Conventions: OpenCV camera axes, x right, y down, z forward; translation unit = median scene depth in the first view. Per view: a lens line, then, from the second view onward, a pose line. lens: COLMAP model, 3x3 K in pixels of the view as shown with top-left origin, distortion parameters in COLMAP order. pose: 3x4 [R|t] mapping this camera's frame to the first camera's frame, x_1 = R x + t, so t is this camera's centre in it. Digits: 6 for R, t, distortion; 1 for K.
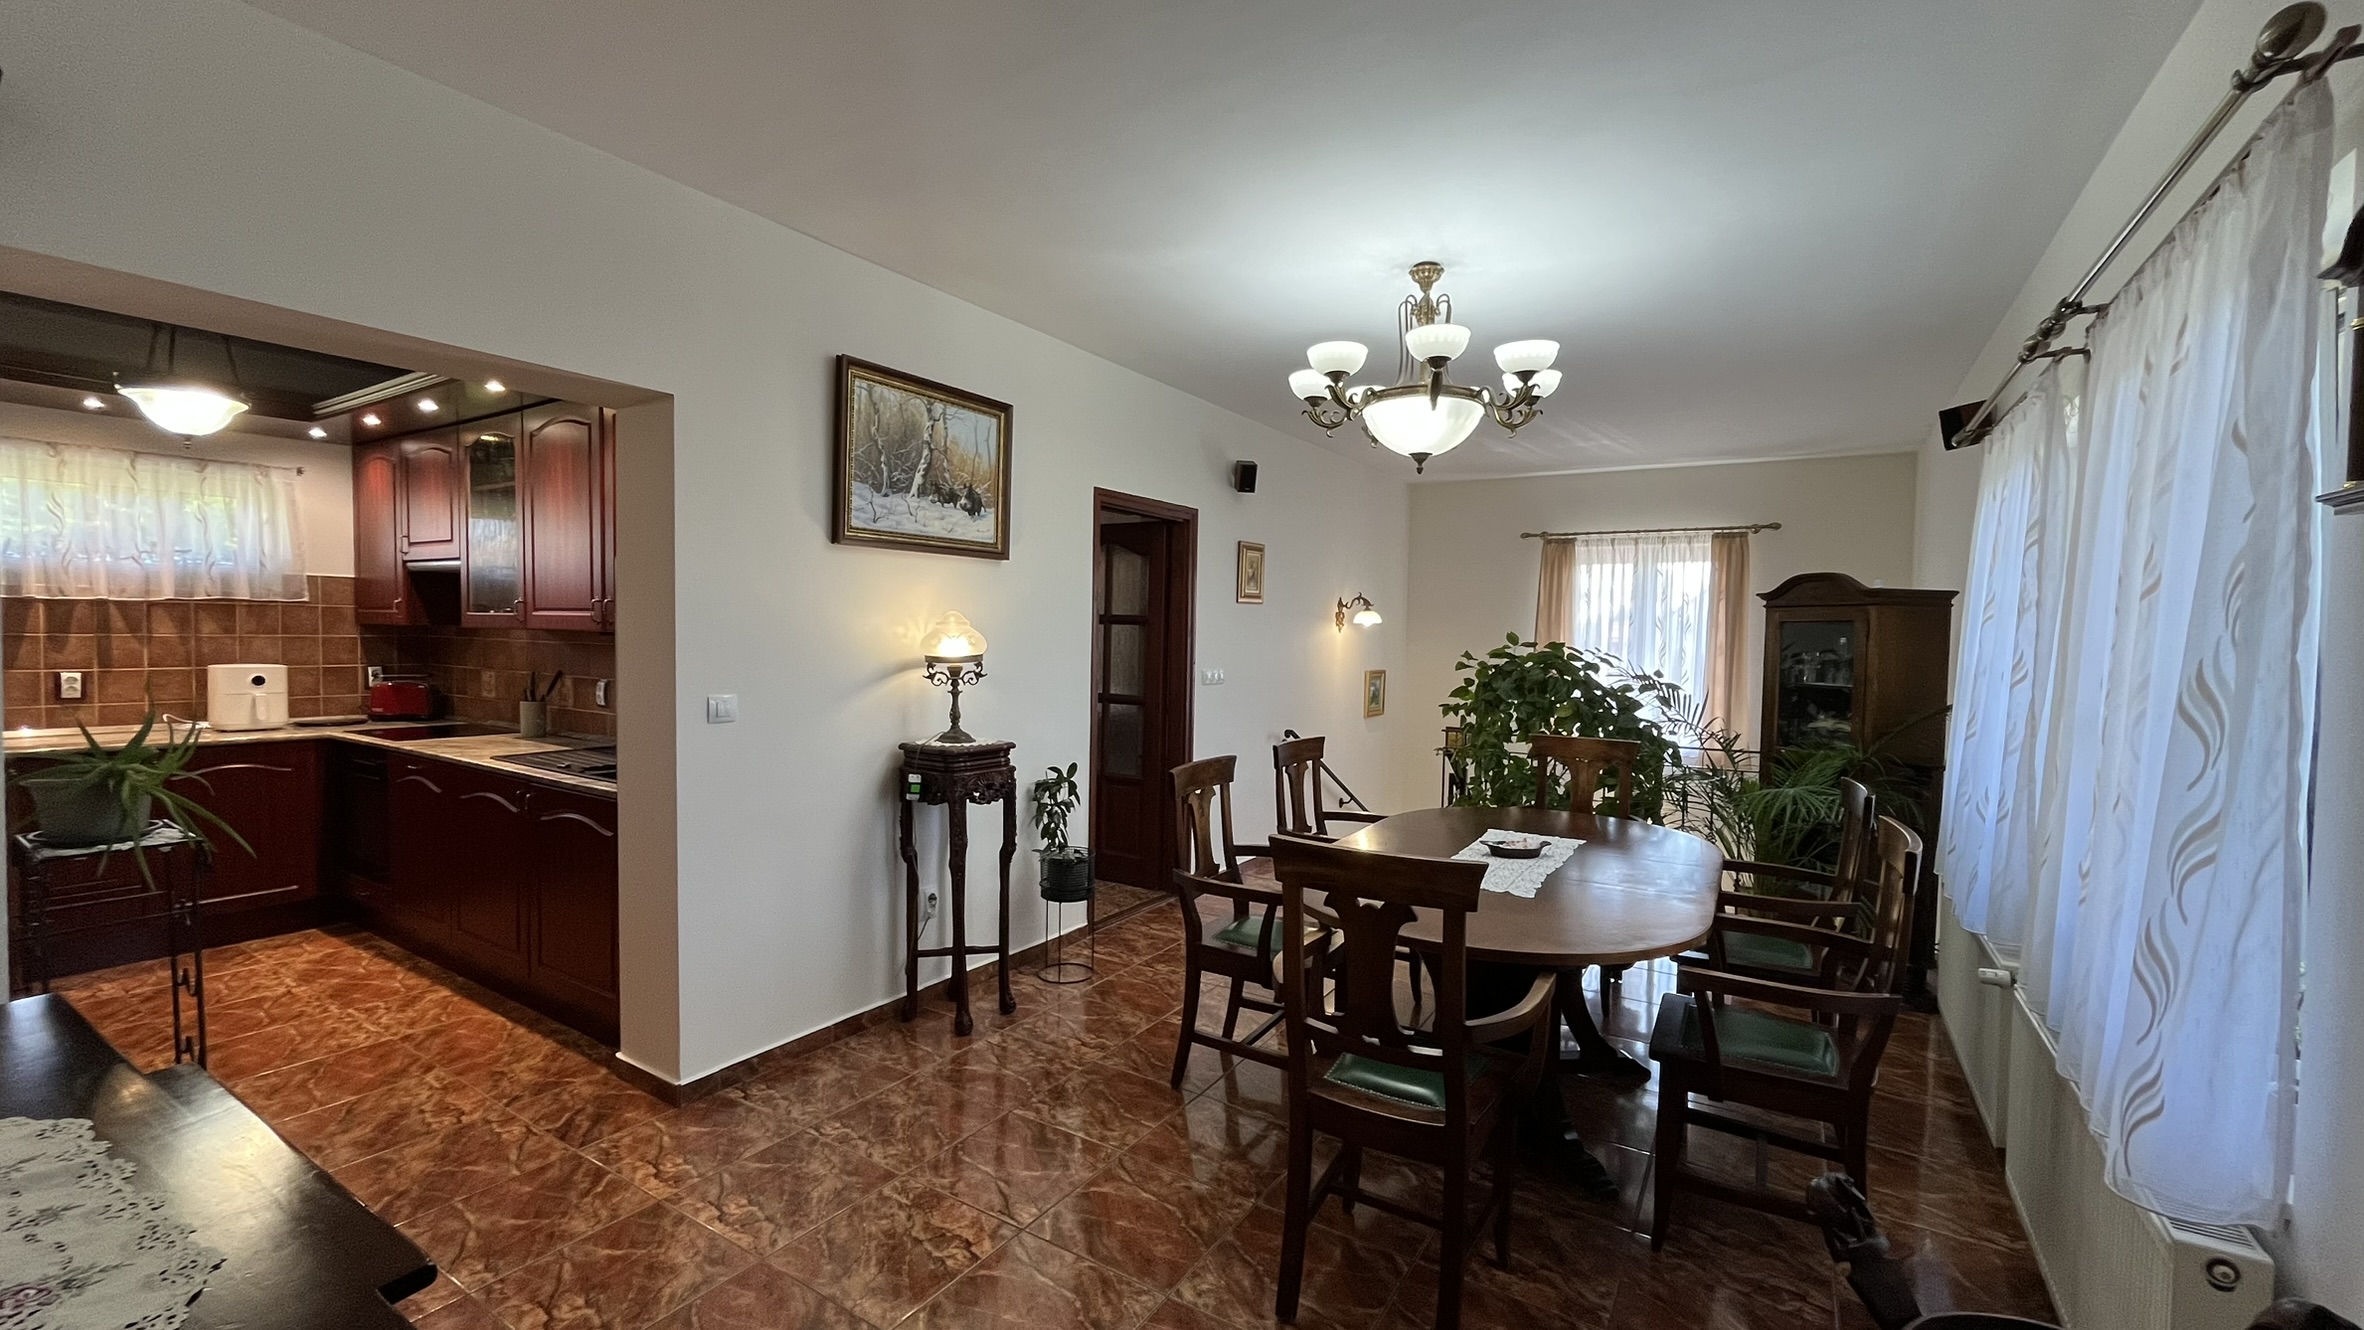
lens RADIAL K [[965.0, 0, 1182.0], [0, 965.0, 665.0], [0, 0, 1]] dist [-0.002475, 0.000728]
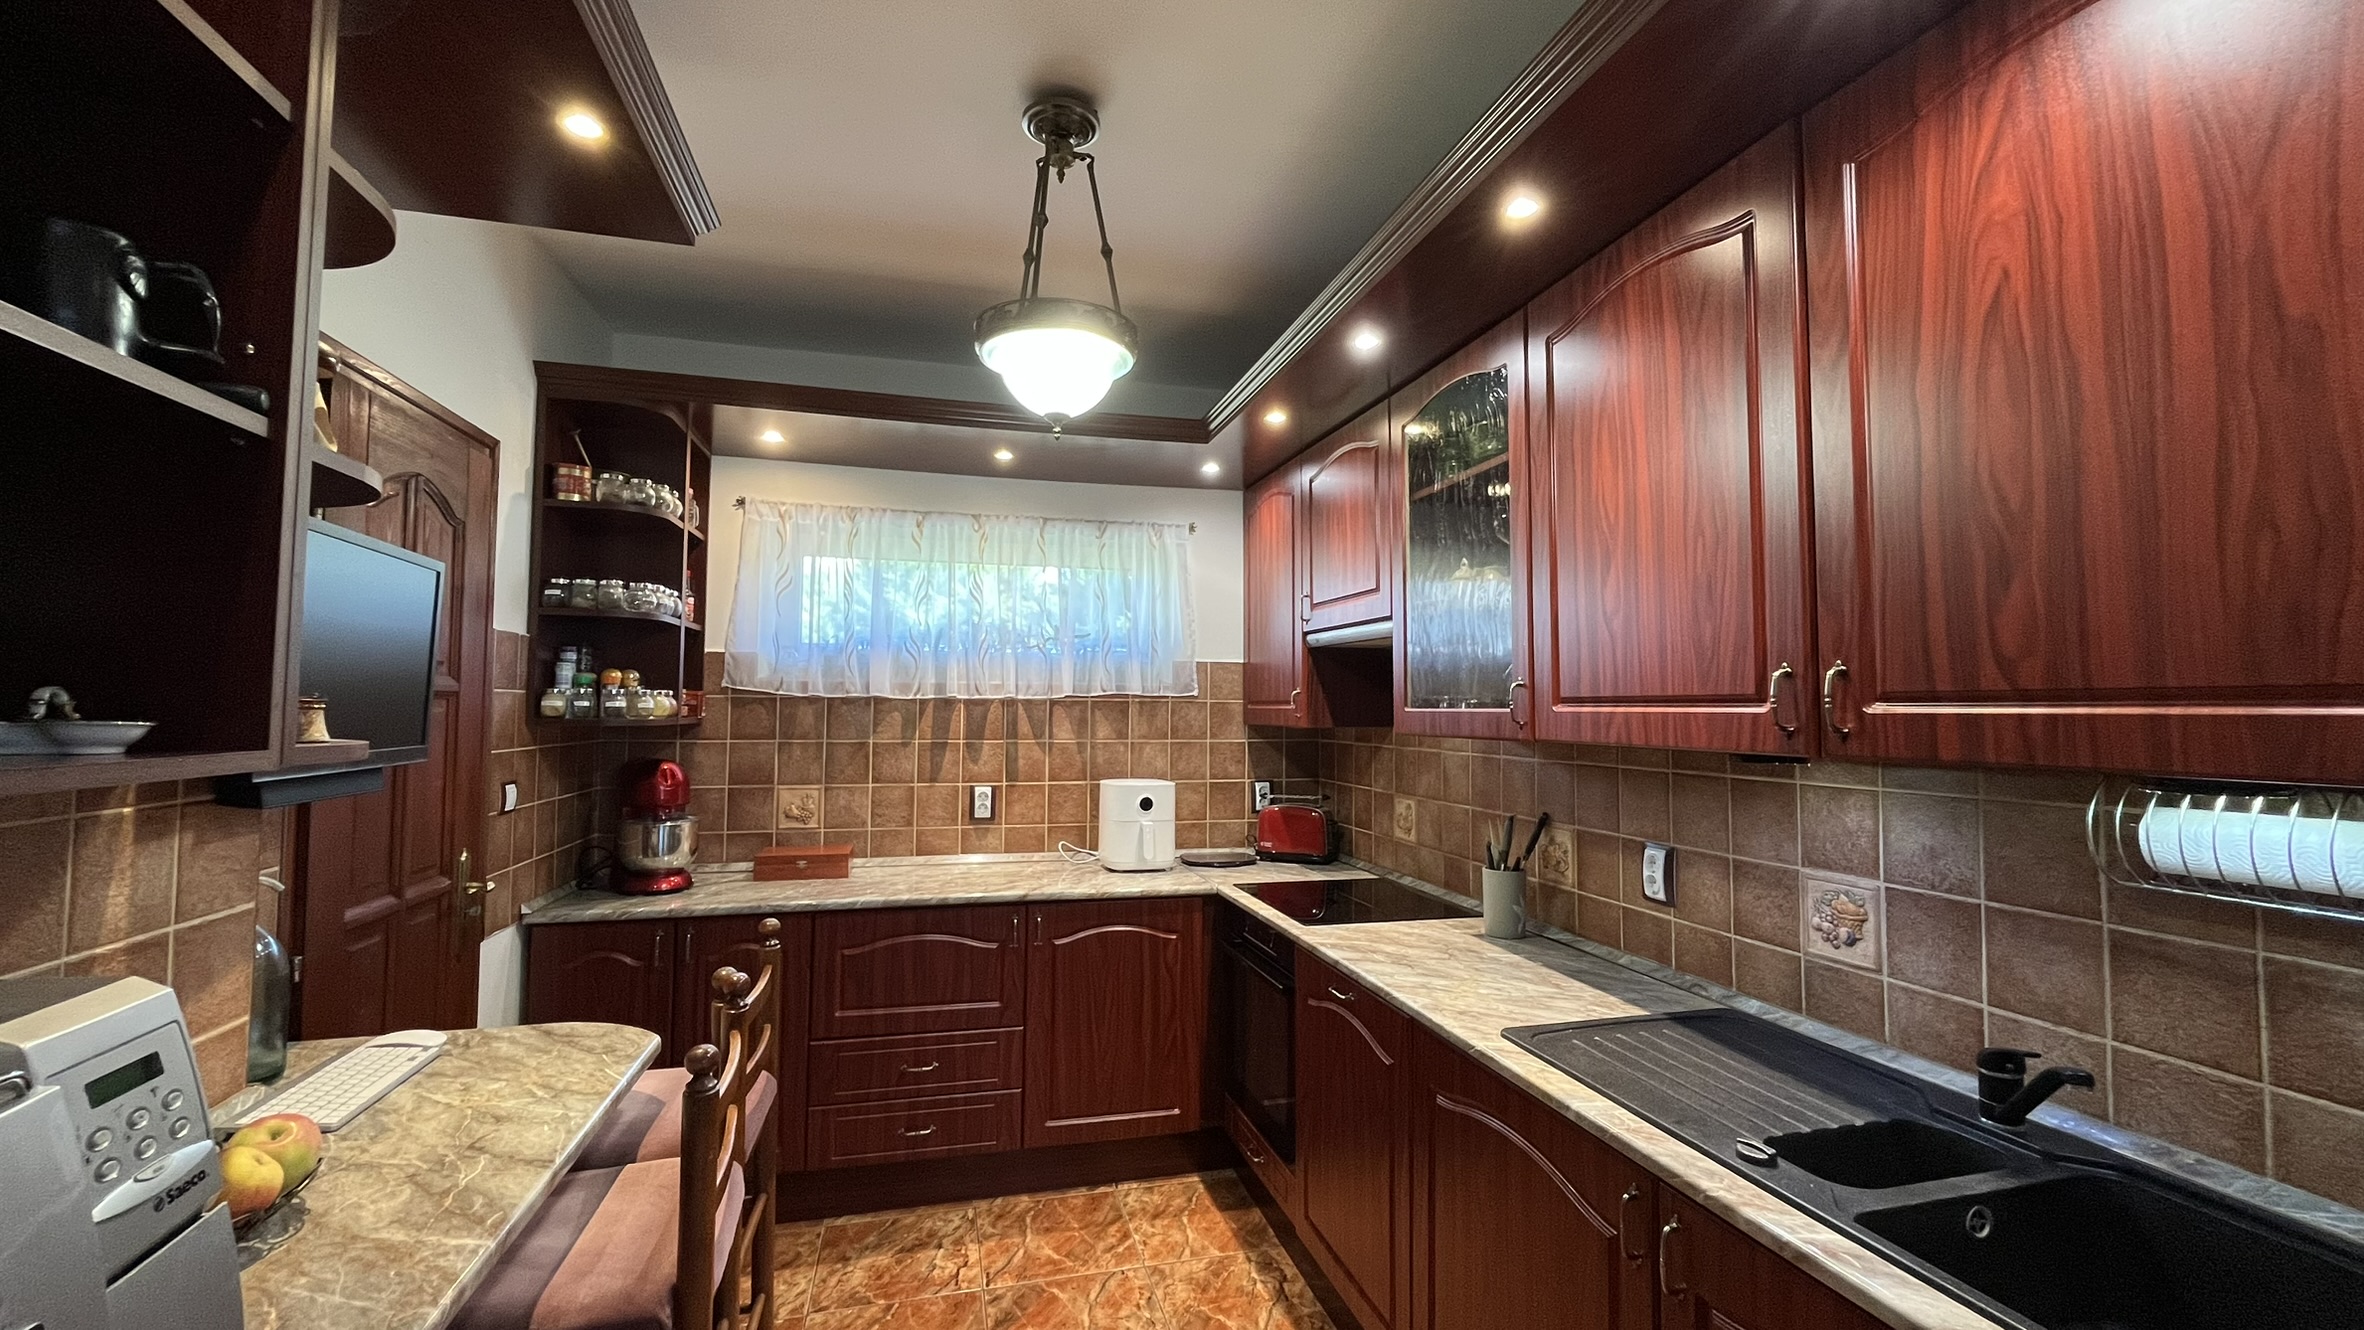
lens RADIAL K [[965.0, 0, 1182.0], [0, 965.0, 665.0], [0, 0, 1]] dist [-0.002475, 0.000728]
pose [[0.736101, -0.042574, -0.675531, -0.431242], [-0.018783, 0.996351, -0.083261, -0.028620], [0.676611, 0.073977, 0.732615, 0.465676]]
